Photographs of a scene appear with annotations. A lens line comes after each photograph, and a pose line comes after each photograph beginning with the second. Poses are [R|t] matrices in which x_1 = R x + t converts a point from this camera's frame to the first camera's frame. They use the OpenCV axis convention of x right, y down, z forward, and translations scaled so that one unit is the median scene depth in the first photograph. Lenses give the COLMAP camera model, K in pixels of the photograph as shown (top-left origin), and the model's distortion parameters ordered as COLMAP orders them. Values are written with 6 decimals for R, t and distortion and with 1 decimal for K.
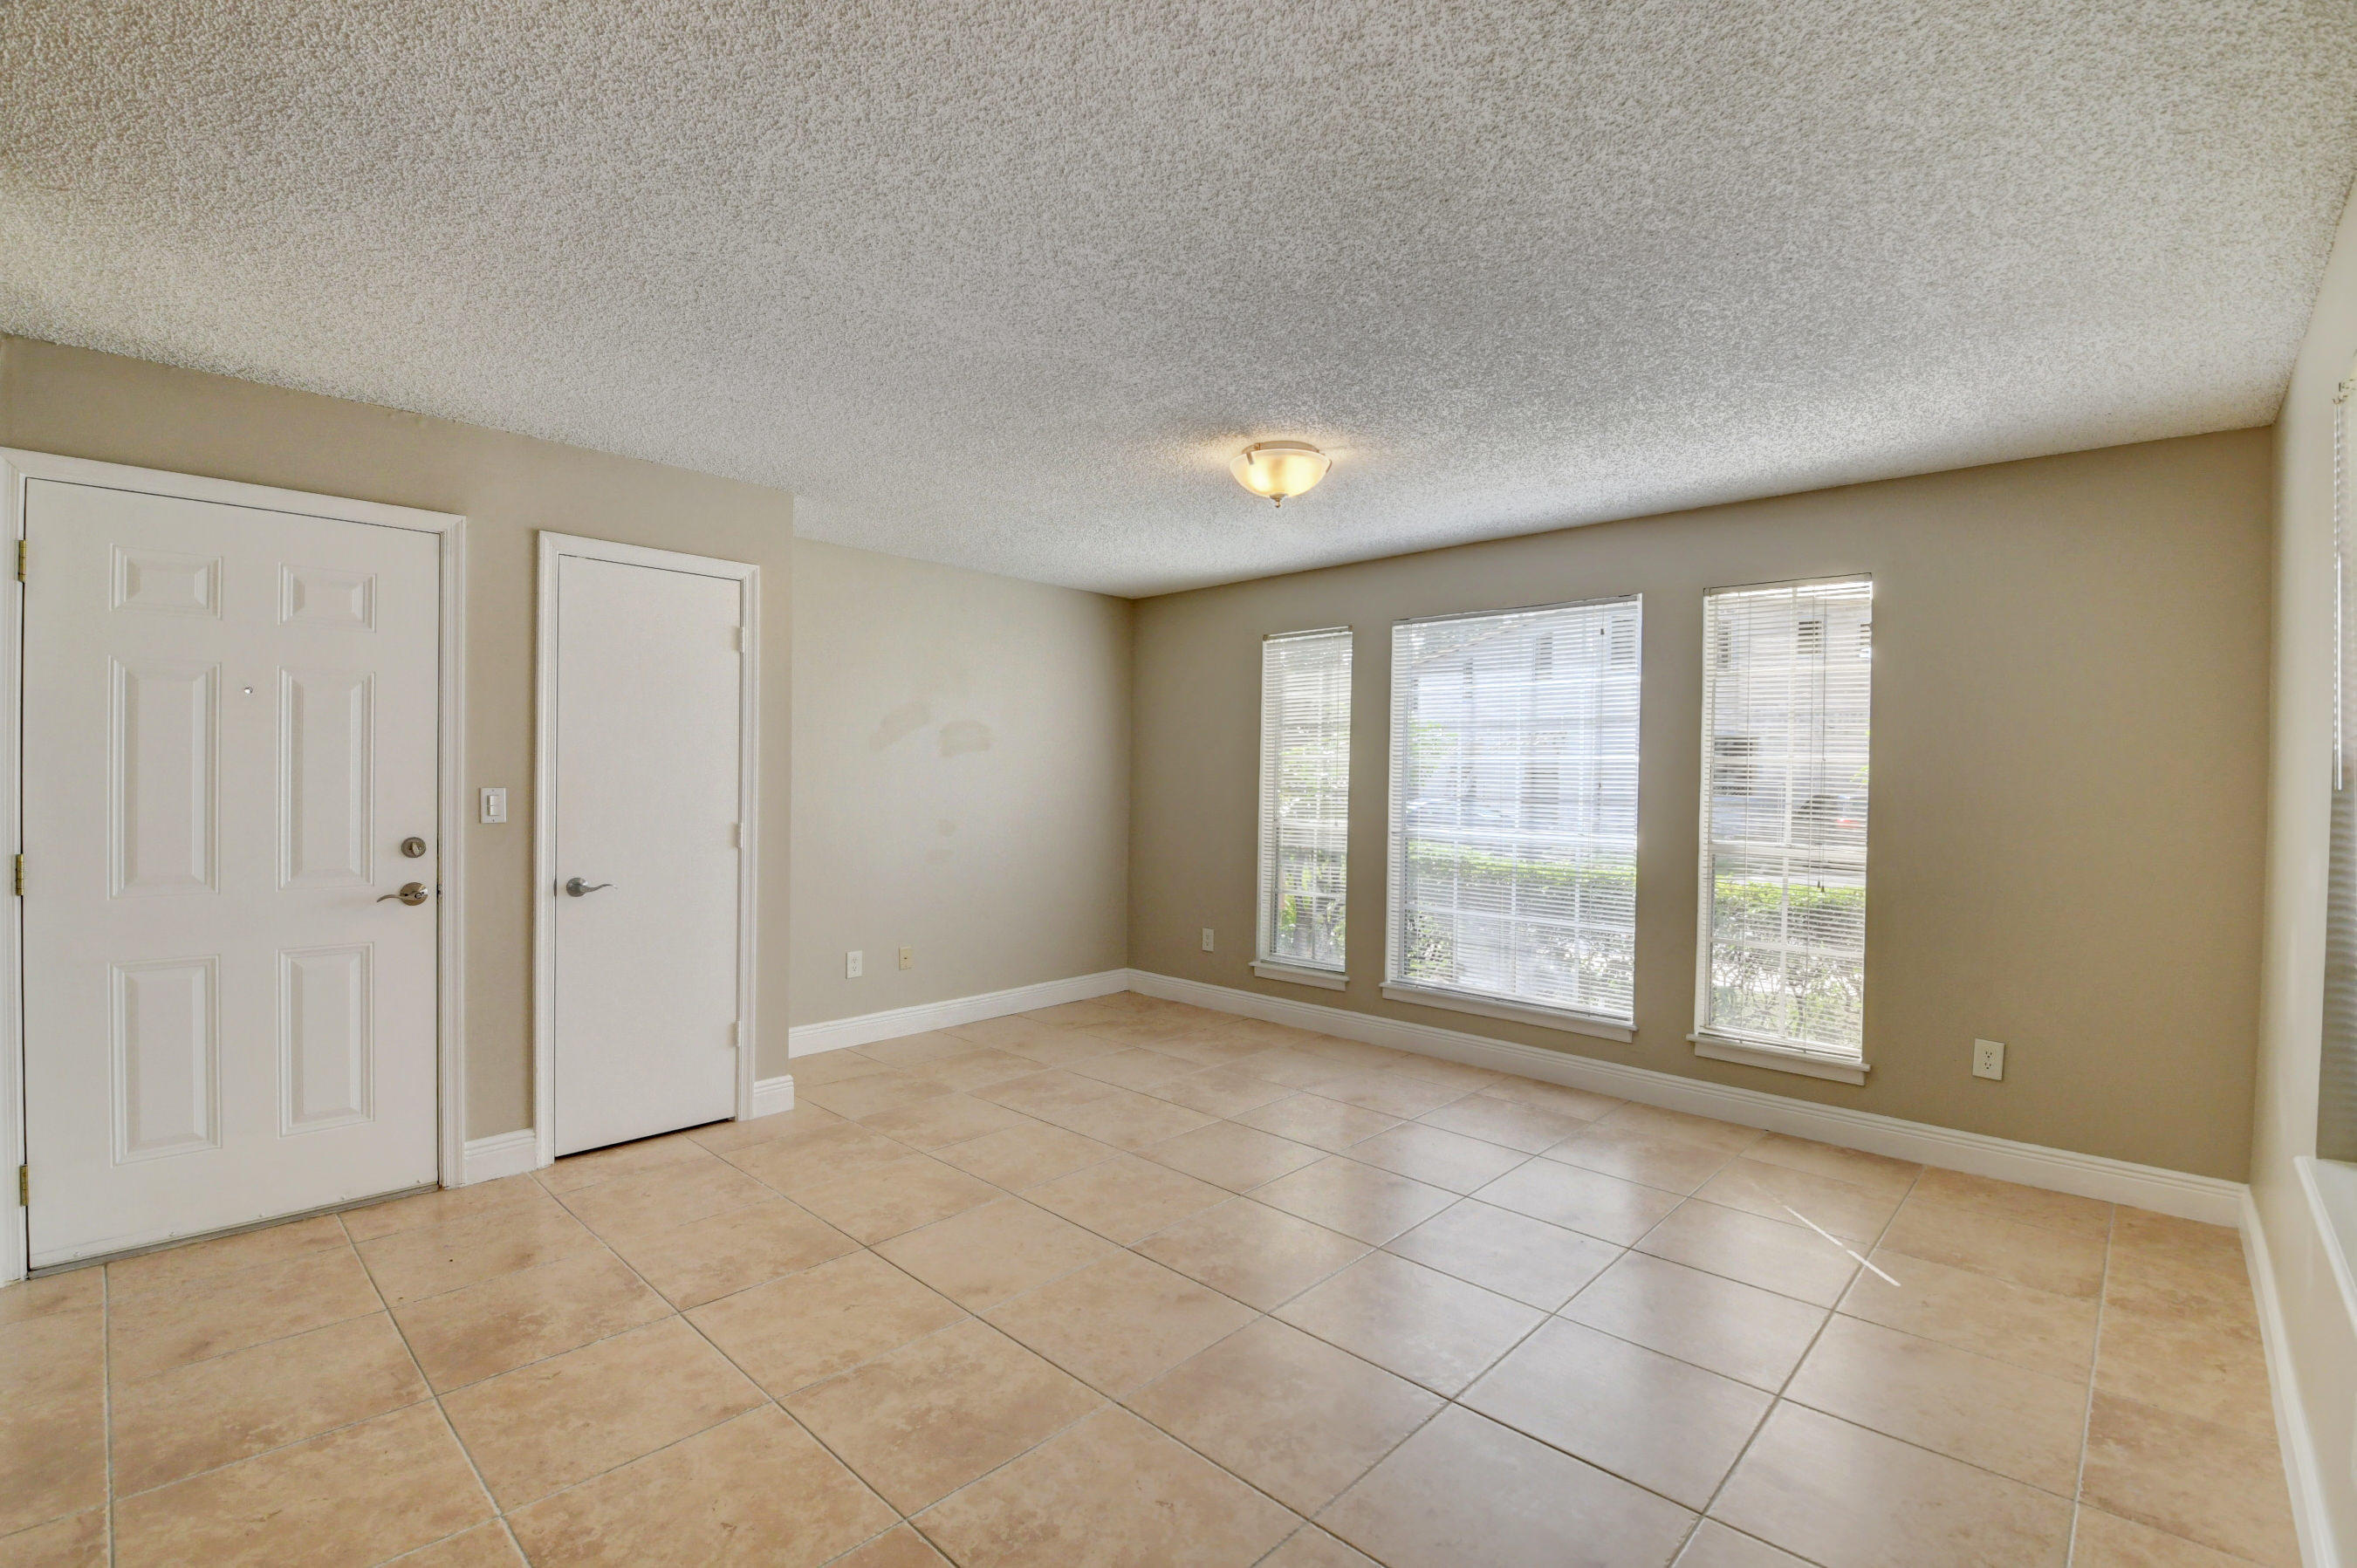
lens RADIAL K [[1034.1, 0, 1174.0], [0, 1034.1, 784.1], [0, 0, 1]] dist [0.007447, -0.021740]
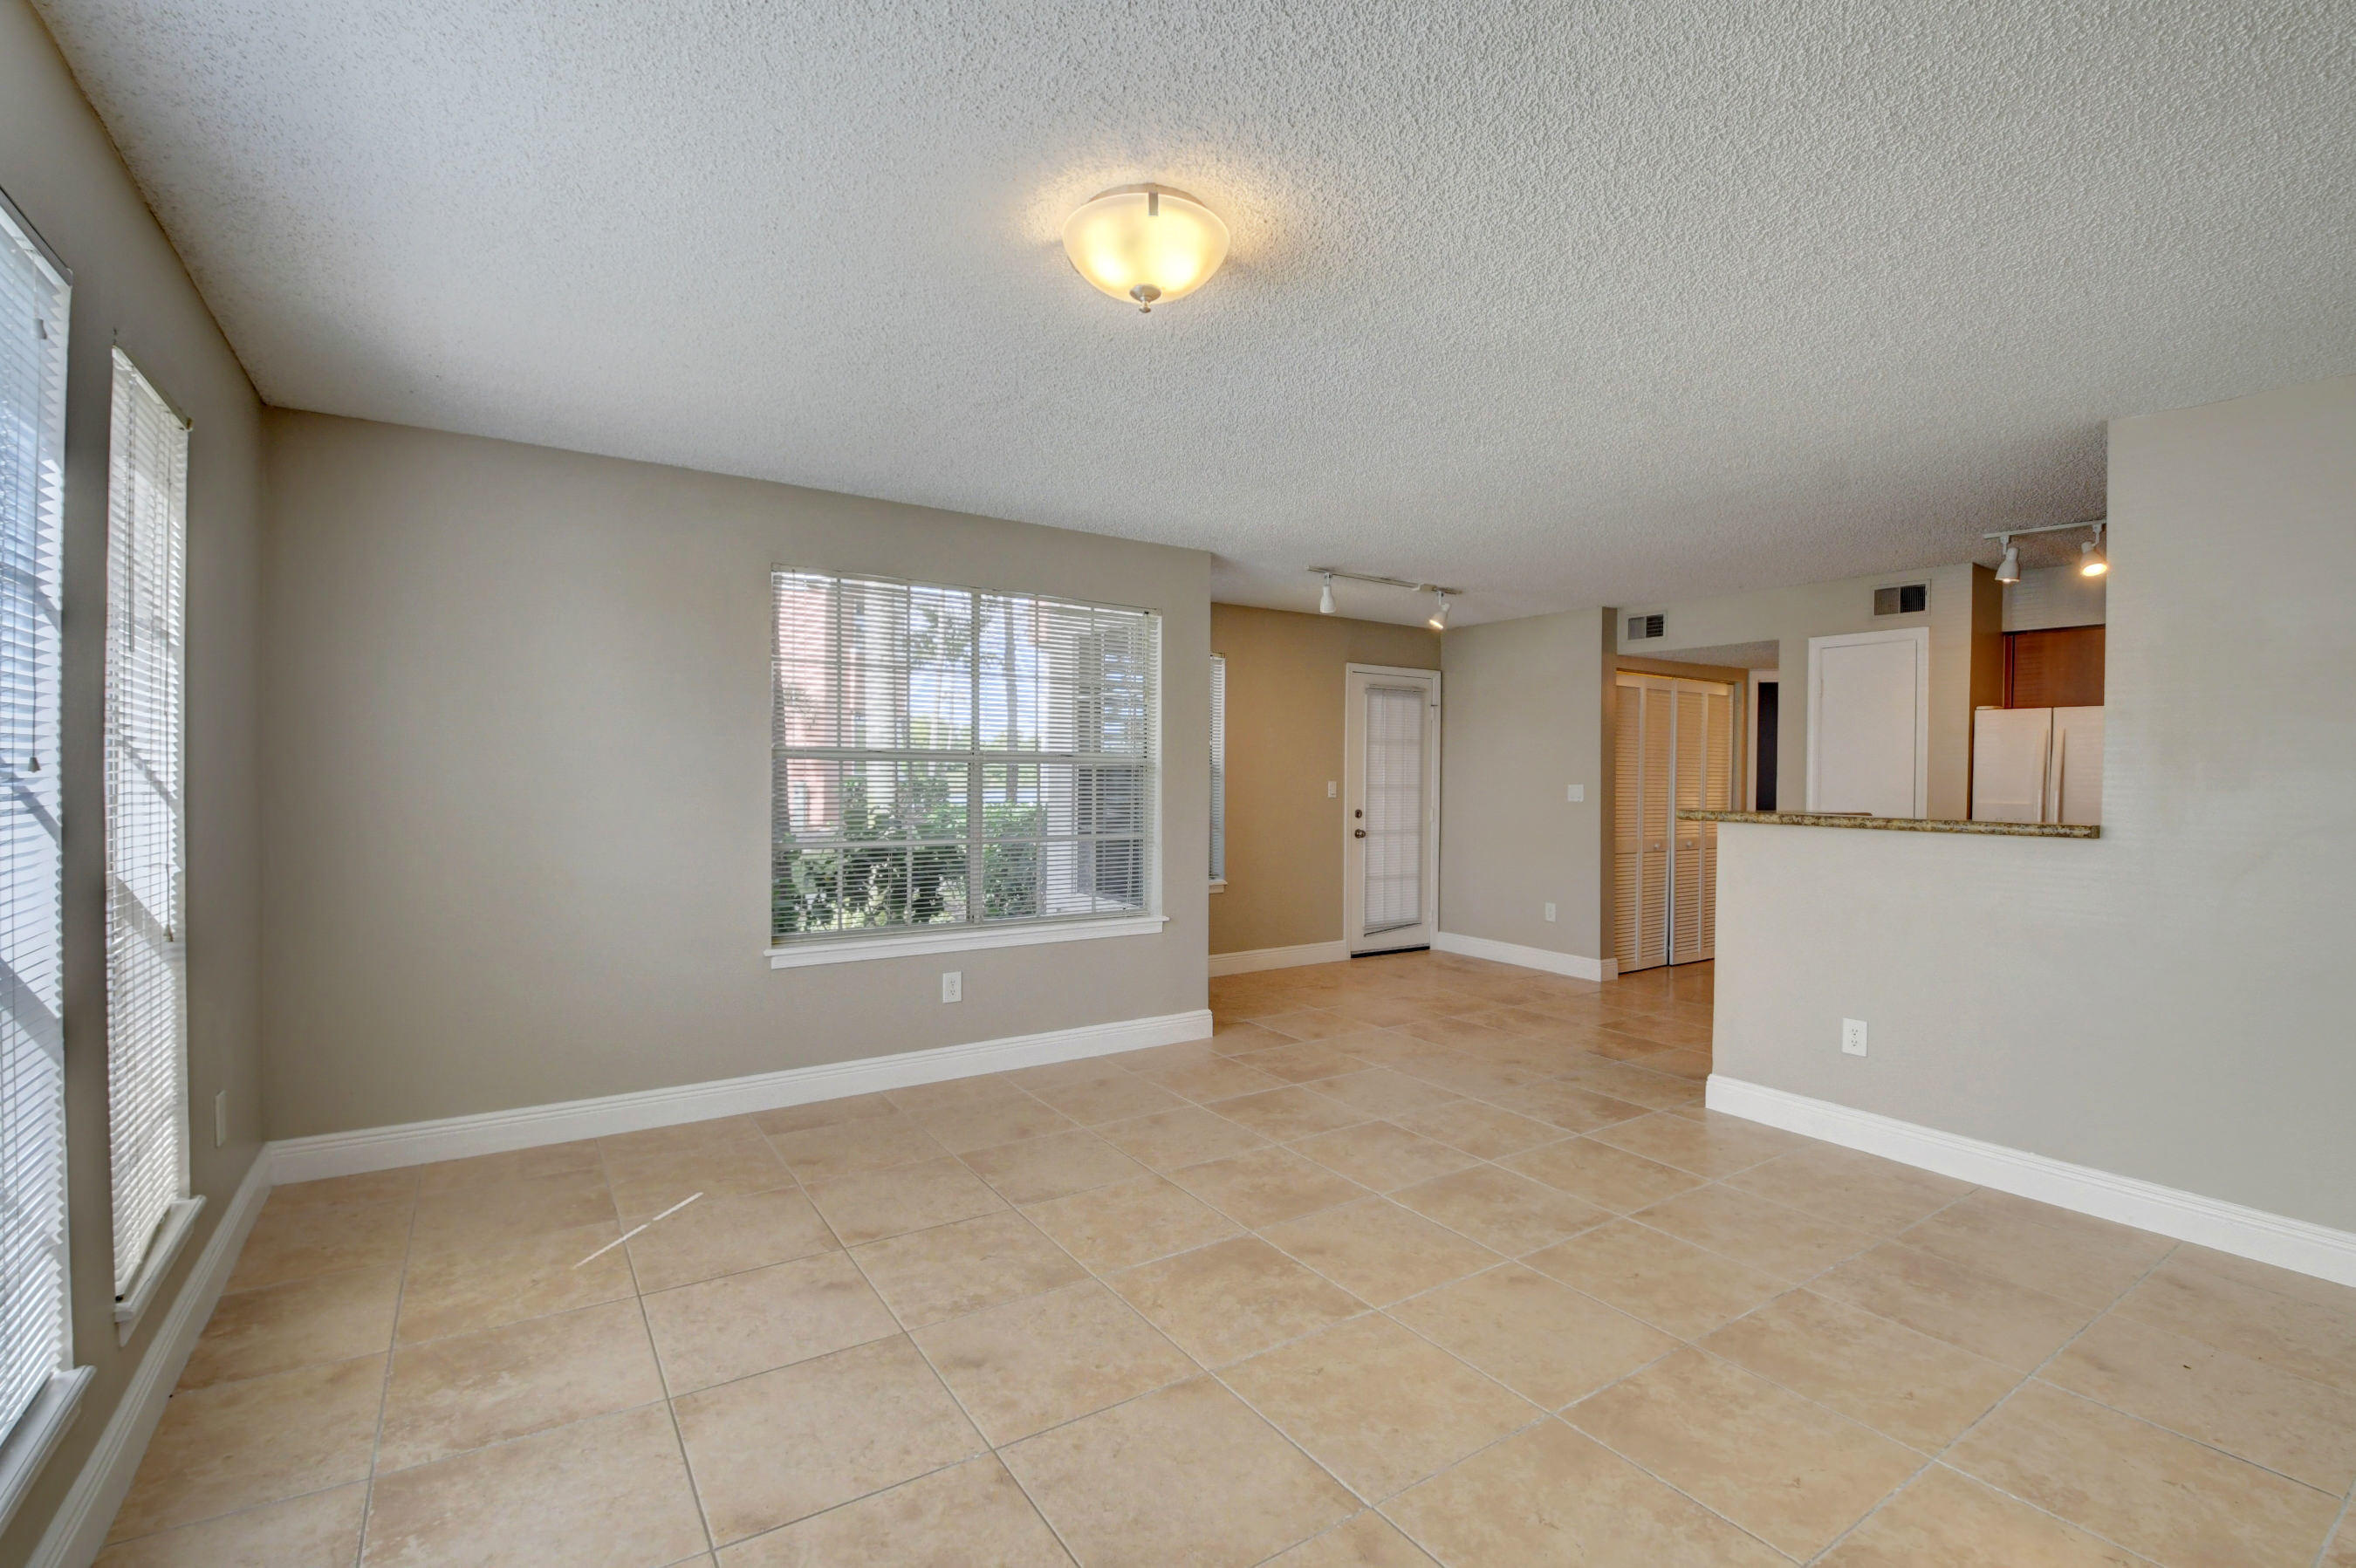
lens RADIAL K [[1031.8, 0, 1171.2], [0, 1031.8, 782.7], [0, 0, 1]] dist [0.028139, -0.034797]
pose [[-0.973531, -0.026379, 0.227028, -0.053969], [-0.022067, 0.999525, 0.021511, -0.011035], [-0.227488, 0.015932, -0.973651, 1.528695]]
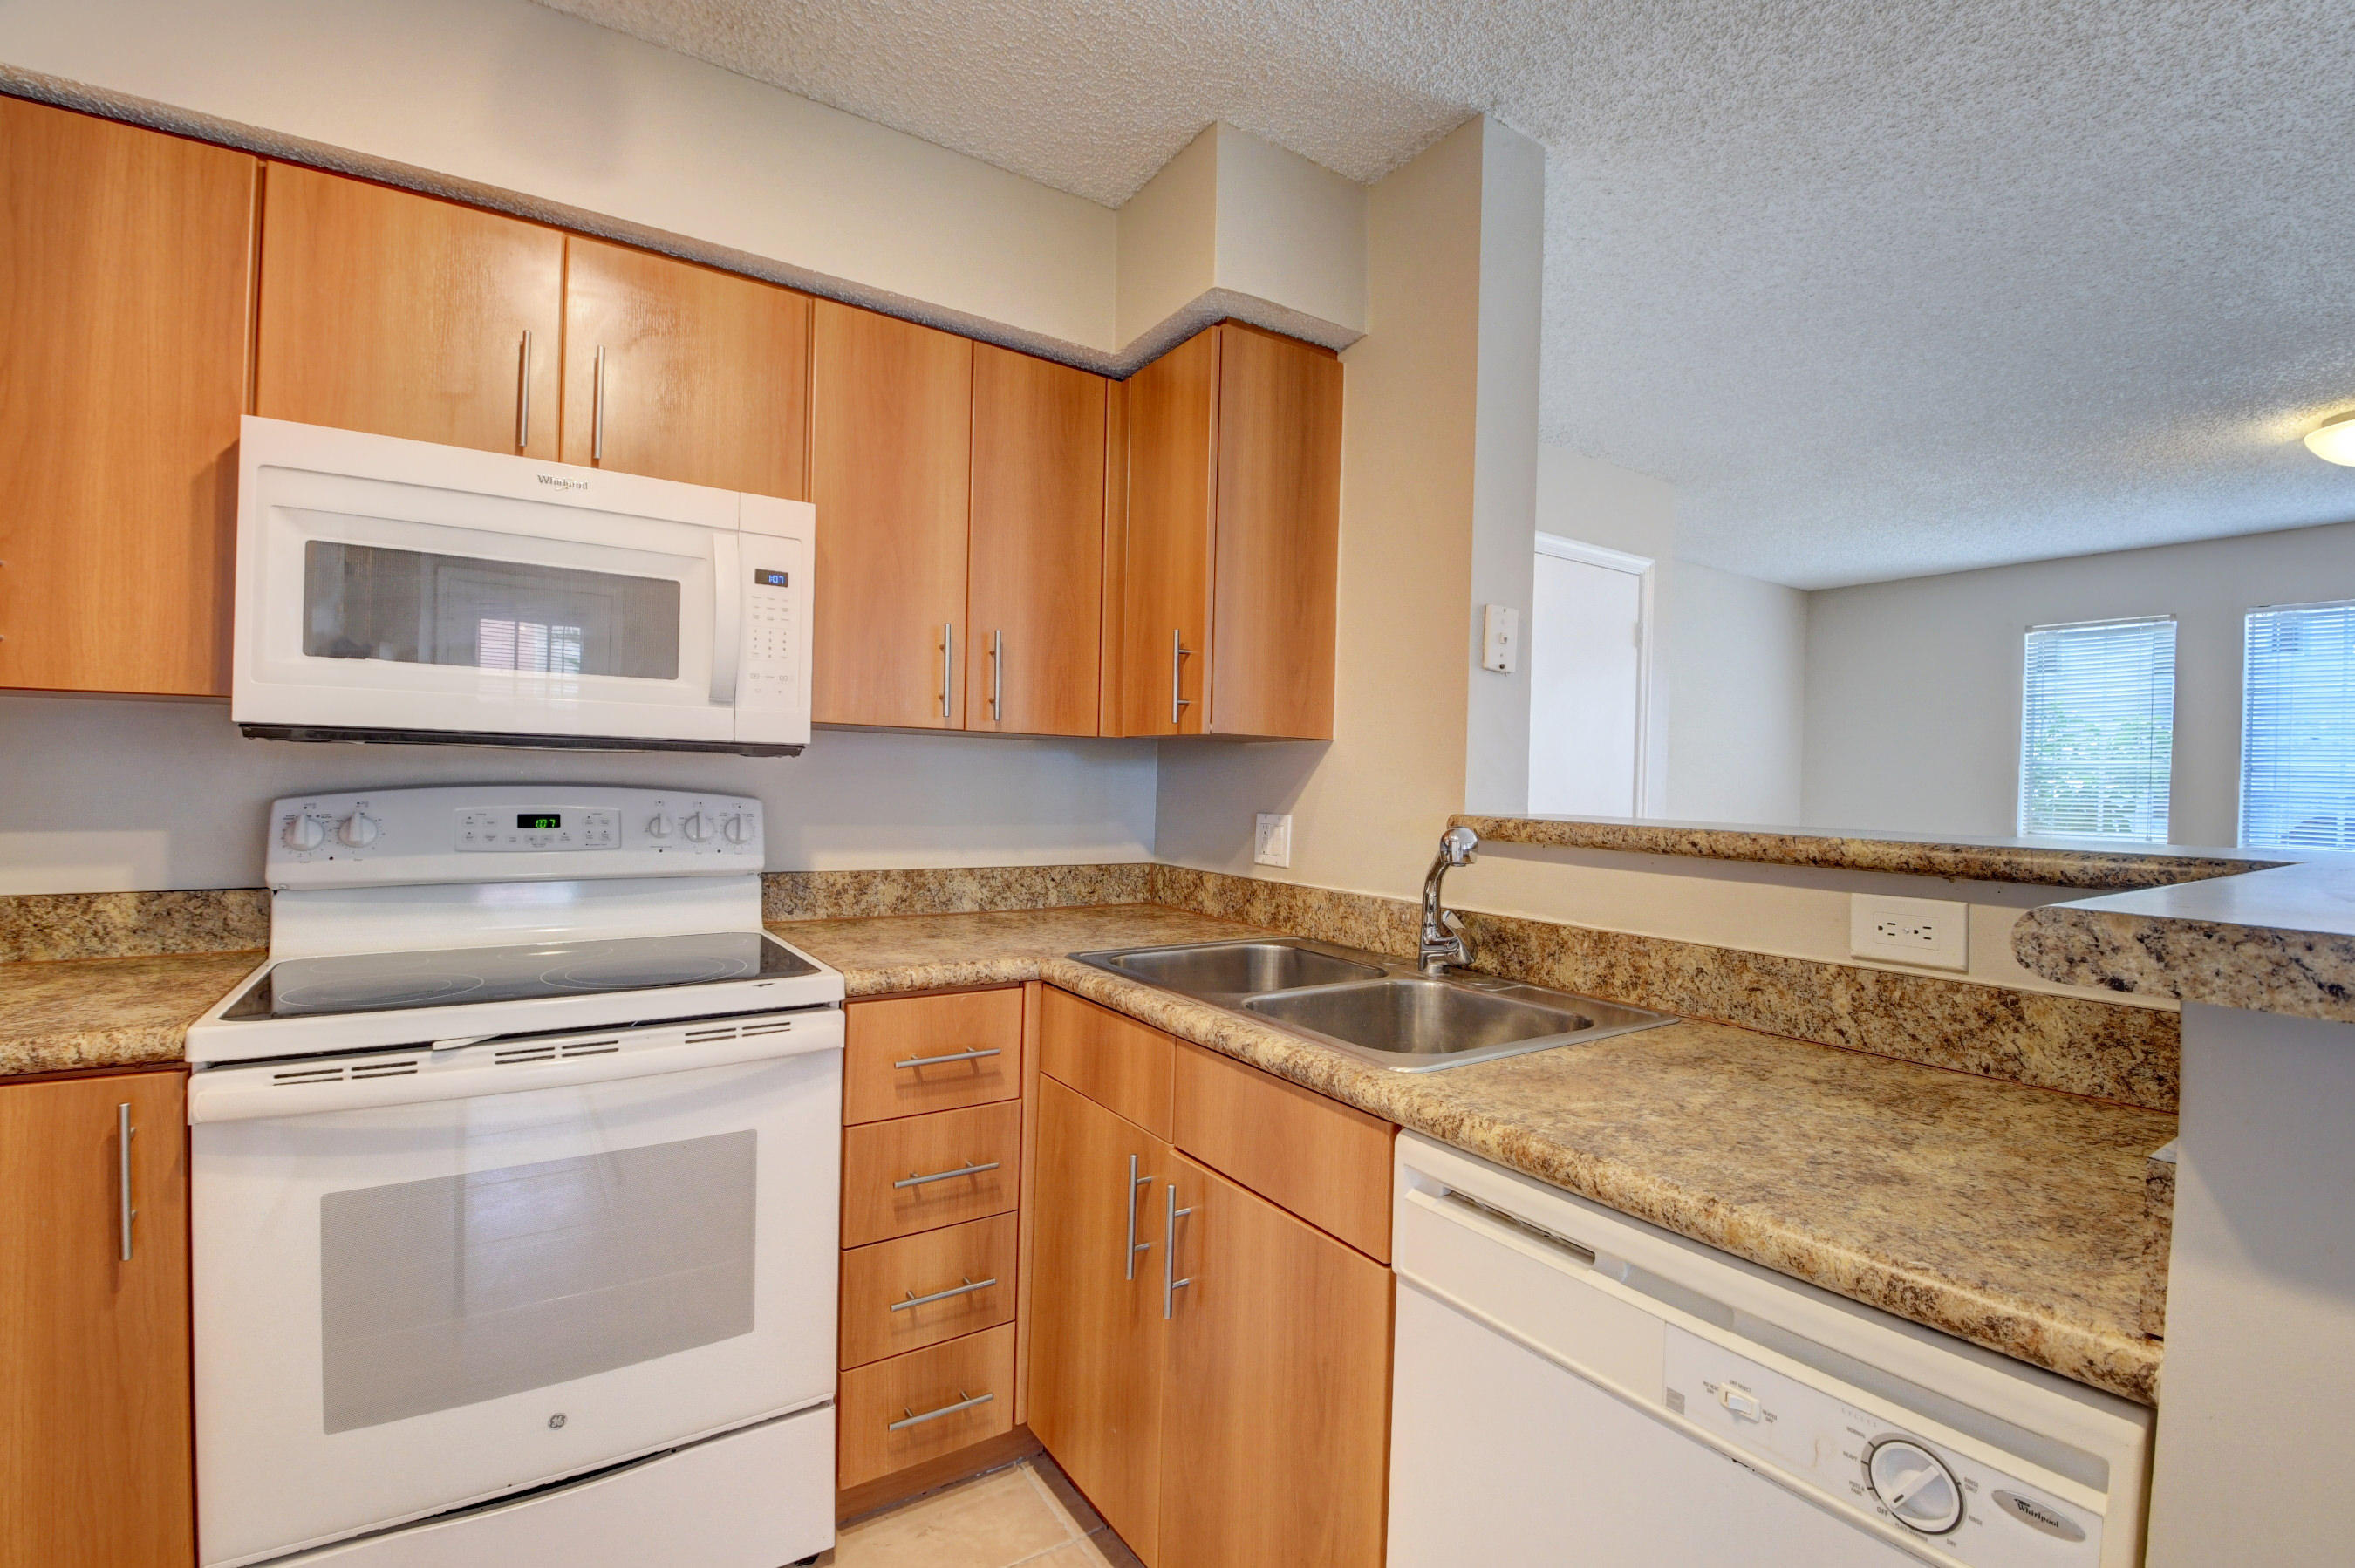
lens RADIAL K [[1033.2, 0, 1173.0], [0, 1033.2, 784.1], [0, 0, 1]] dist [0.007447, -0.021740]
pose [[0.974880, 0.013415, -0.222325, -0.684351], [-0.015378, 0.999857, -0.007099, 0.017062], [0.222198, 0.010339, 0.974947, -0.056320]]
